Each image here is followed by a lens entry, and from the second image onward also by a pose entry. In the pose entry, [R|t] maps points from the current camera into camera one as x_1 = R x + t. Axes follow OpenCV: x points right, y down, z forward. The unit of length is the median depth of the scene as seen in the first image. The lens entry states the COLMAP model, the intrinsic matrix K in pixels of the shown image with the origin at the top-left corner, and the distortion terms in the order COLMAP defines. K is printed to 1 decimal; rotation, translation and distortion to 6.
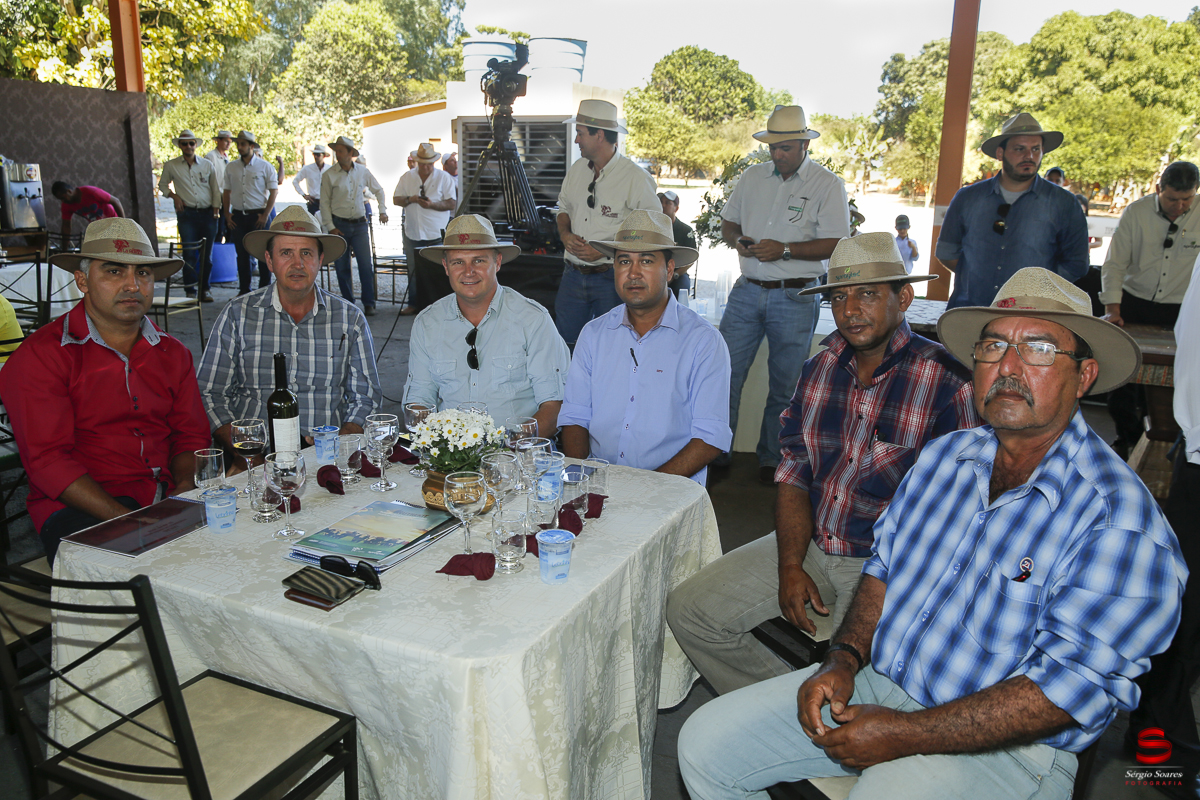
lens RADIAL K [[973.0, 0, 596.9], [0, 973.0, 397.2], [0, 0, 1]] dist [-0.038064, 0.050454]
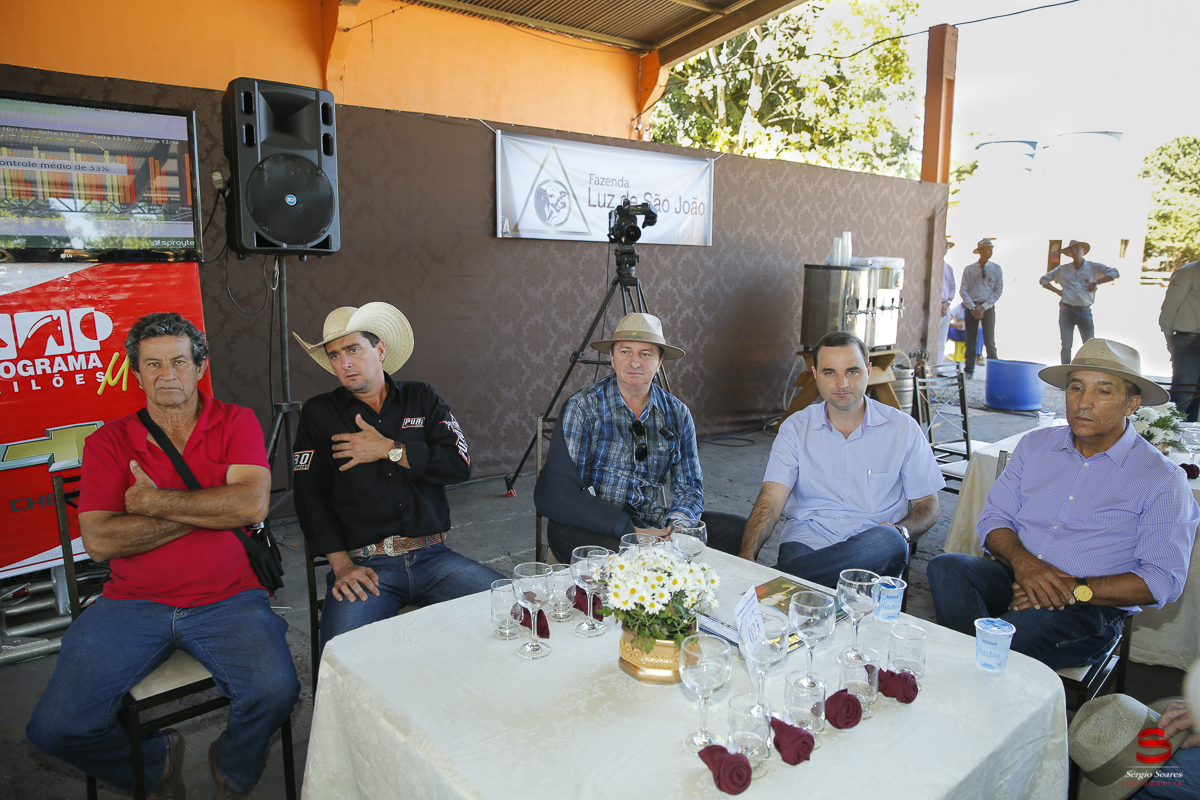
lens RADIAL K [[843.4, 0, 574.6], [0, 843.4, 401.3], [0, 0, 1]] dist [-0.076659, 0.038150]
pose [[0.885780, 0.060270, -0.460174, -0.134085], [-0.091361, 0.994775, -0.045571, -0.020120], [0.455023, 0.082408, 0.886658, 0.072045]]
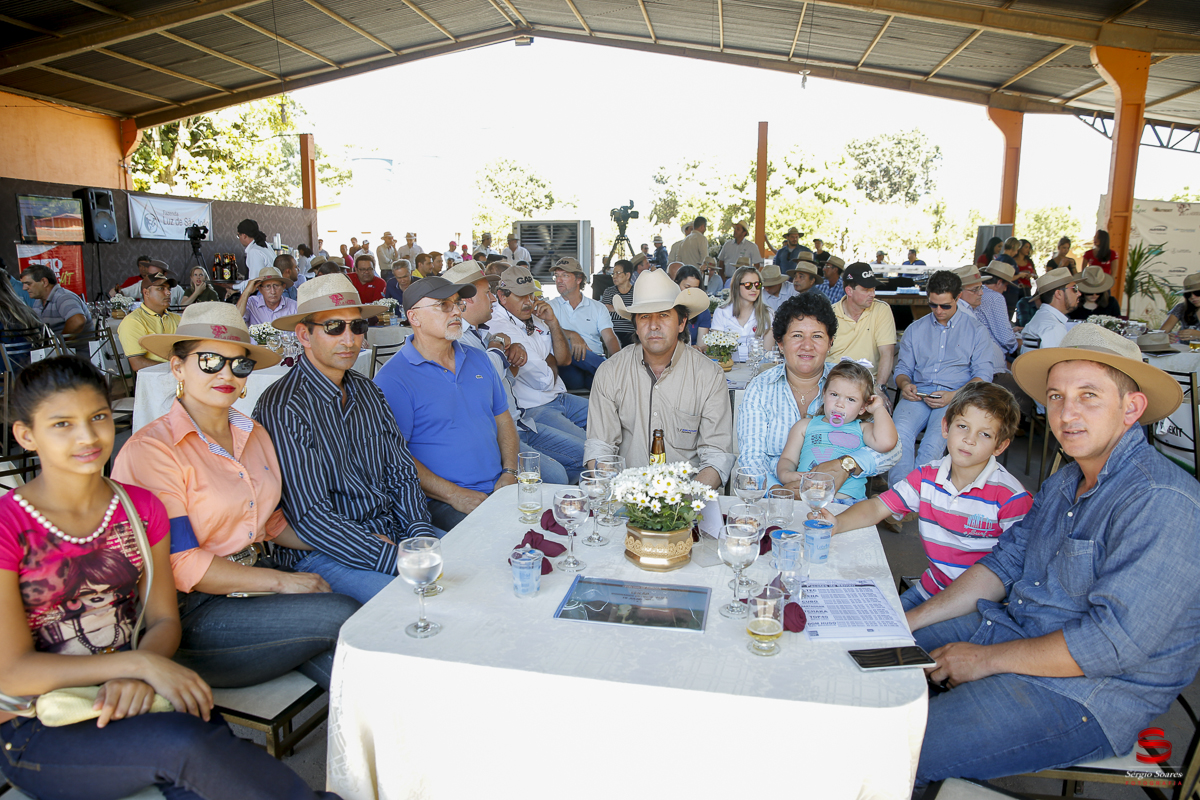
lens RADIAL K [[808.8, 0, 597.8], [0, 808.8, 396.1], [0, 0, 1]] dist [-0.042888, 0.013288]
pose [[0.972573, -0.063232, 0.223838, -0.102722], [0.074584, 0.996304, -0.042619, 0.041786], [-0.220316, 0.058144, 0.973694, -0.173558]]
